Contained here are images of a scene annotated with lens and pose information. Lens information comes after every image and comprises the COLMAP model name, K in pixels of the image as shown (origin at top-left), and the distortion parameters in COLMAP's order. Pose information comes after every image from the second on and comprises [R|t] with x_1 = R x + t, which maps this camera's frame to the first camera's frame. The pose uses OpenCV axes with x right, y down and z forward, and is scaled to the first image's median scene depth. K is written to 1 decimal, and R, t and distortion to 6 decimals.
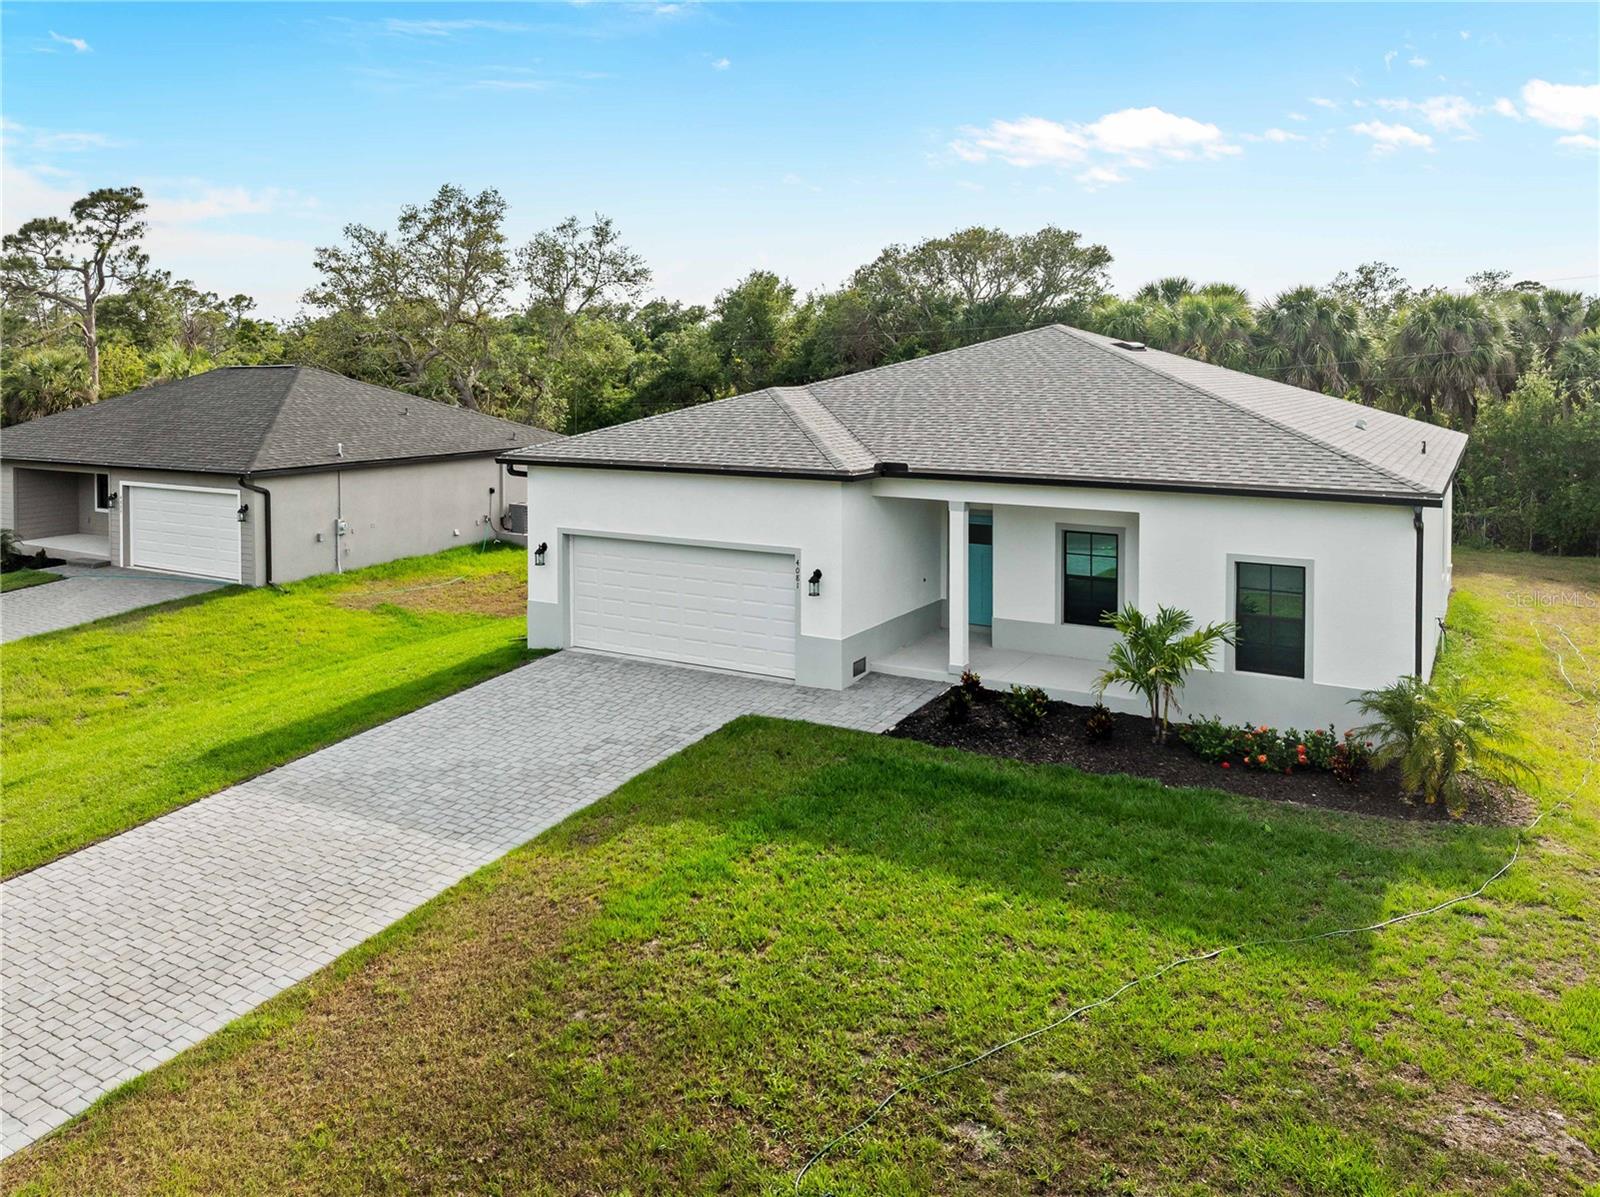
lens RADIAL K [[1203.7, 0, 798.6], [0, 1203.7, 416.0], [0, 0, 1]] dist [-0.032541, 0.003740]
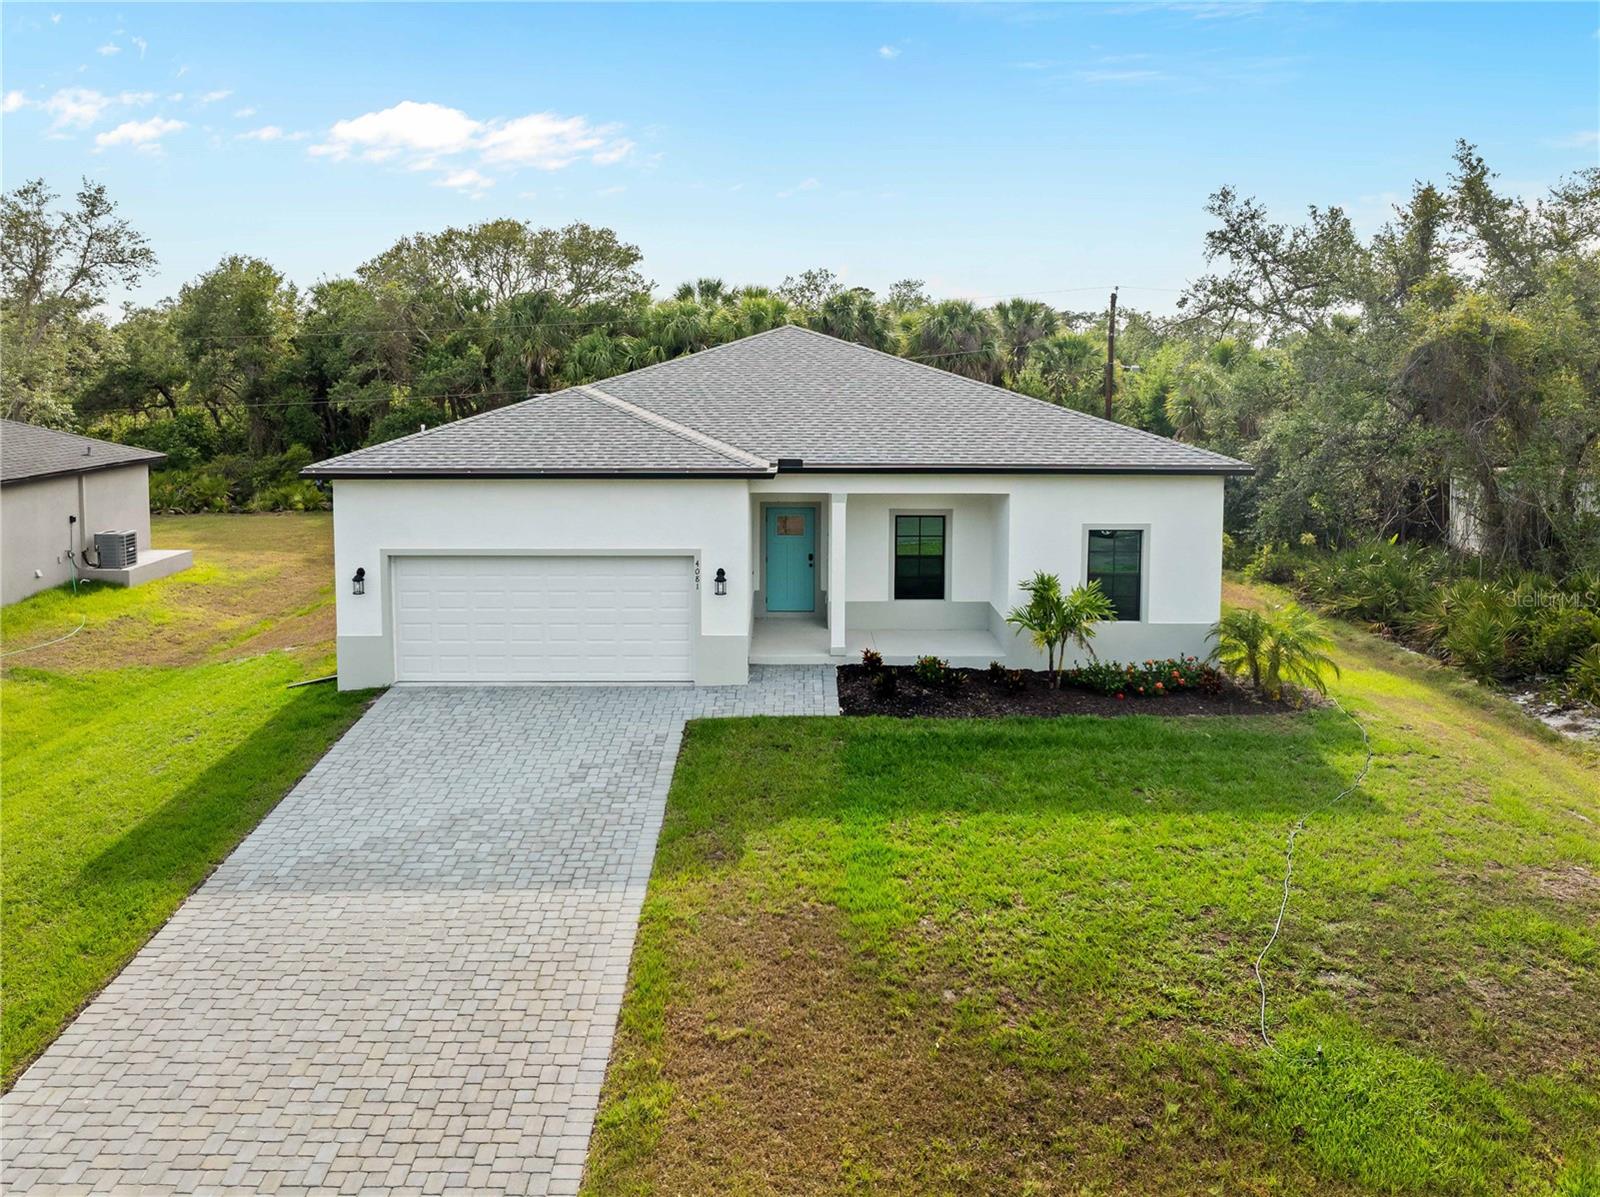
lens RADIAL K [[1218.9, 0, 806.2], [0, 1218.9, 434.3], [0, 0, 1]] dist [-0.019282, -0.009185]
pose [[0.859729, -0.029933, 0.509873, -0.461045], [0.020032, 0.999489, 0.024898, -0.010133], [-0.510358, -0.011192, 0.859889, 0.087208]]
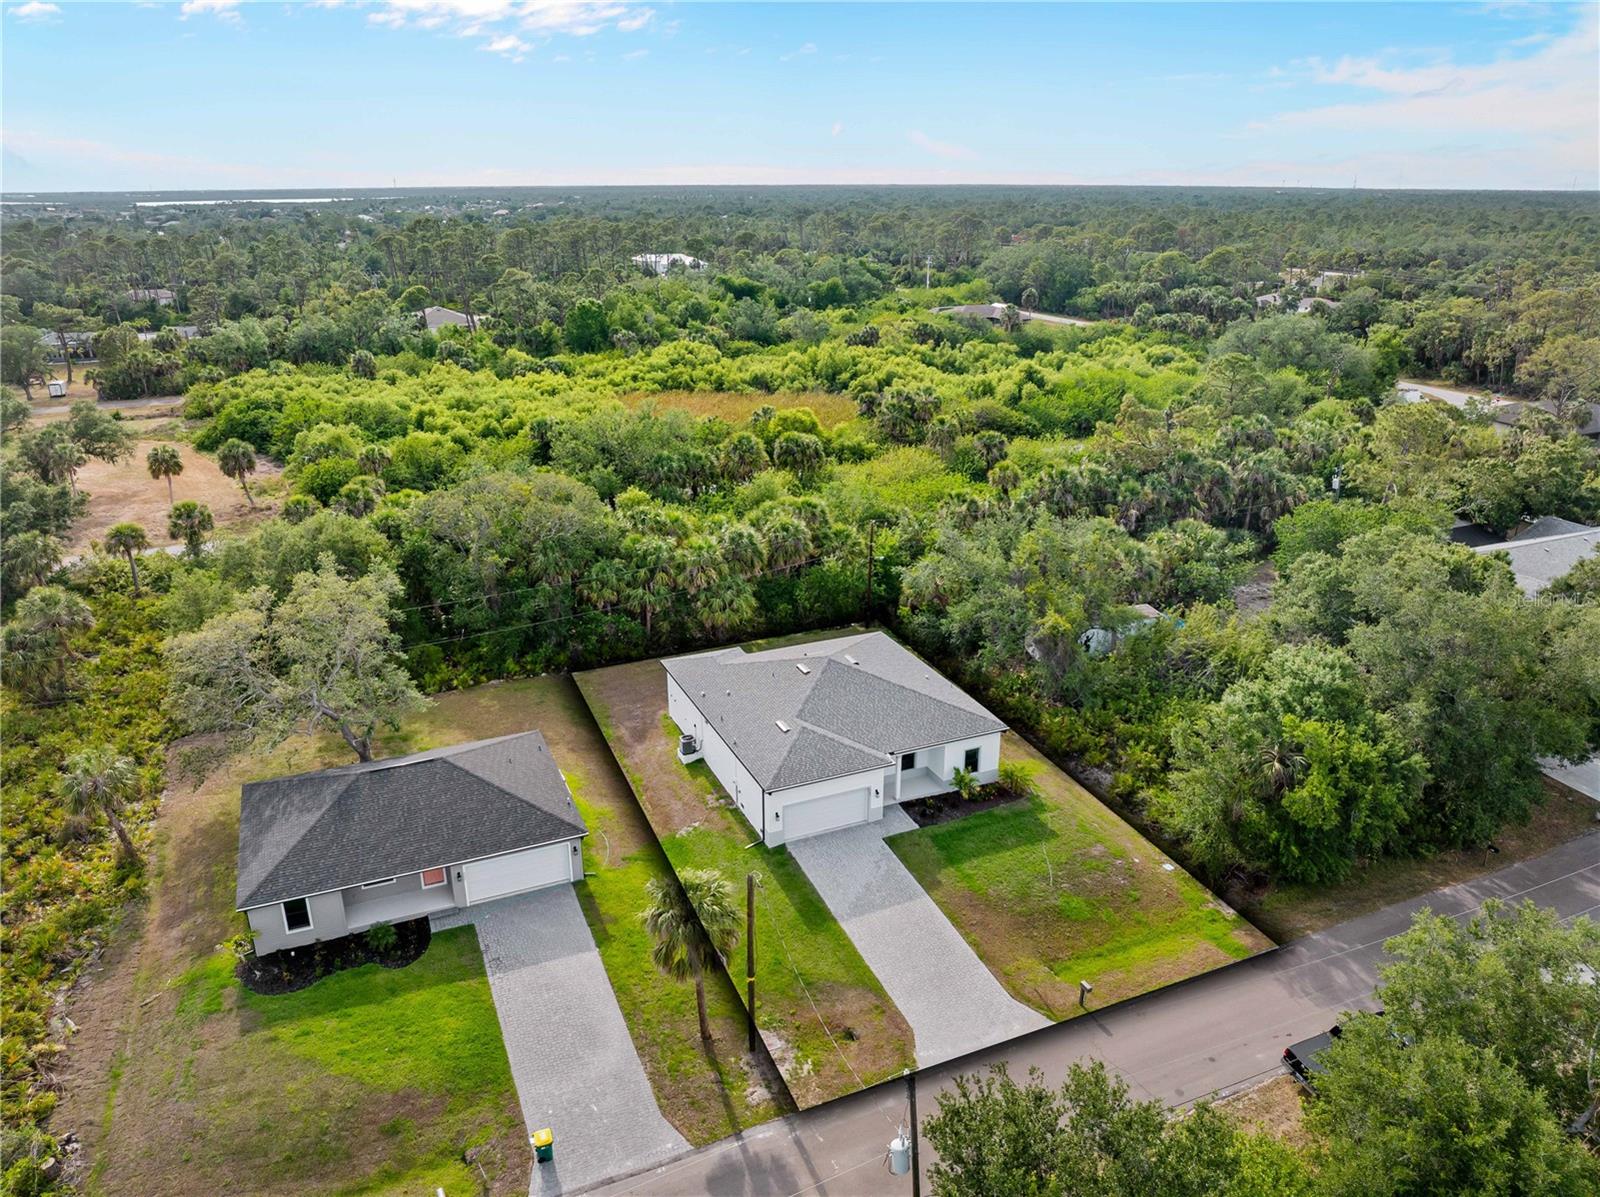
lens RADIAL K [[1124.1, 0, 800.0], [0, 1124.1, 598.5], [0, 0, 1]] dist [-0.029145, -0.002091]
pose [[0.587041, -0.285476, 0.757552, -2.453288], [0.036041, 0.944050, 0.327828, -1.486906], [-0.808754, -0.165145, 0.564485, -0.542880]]
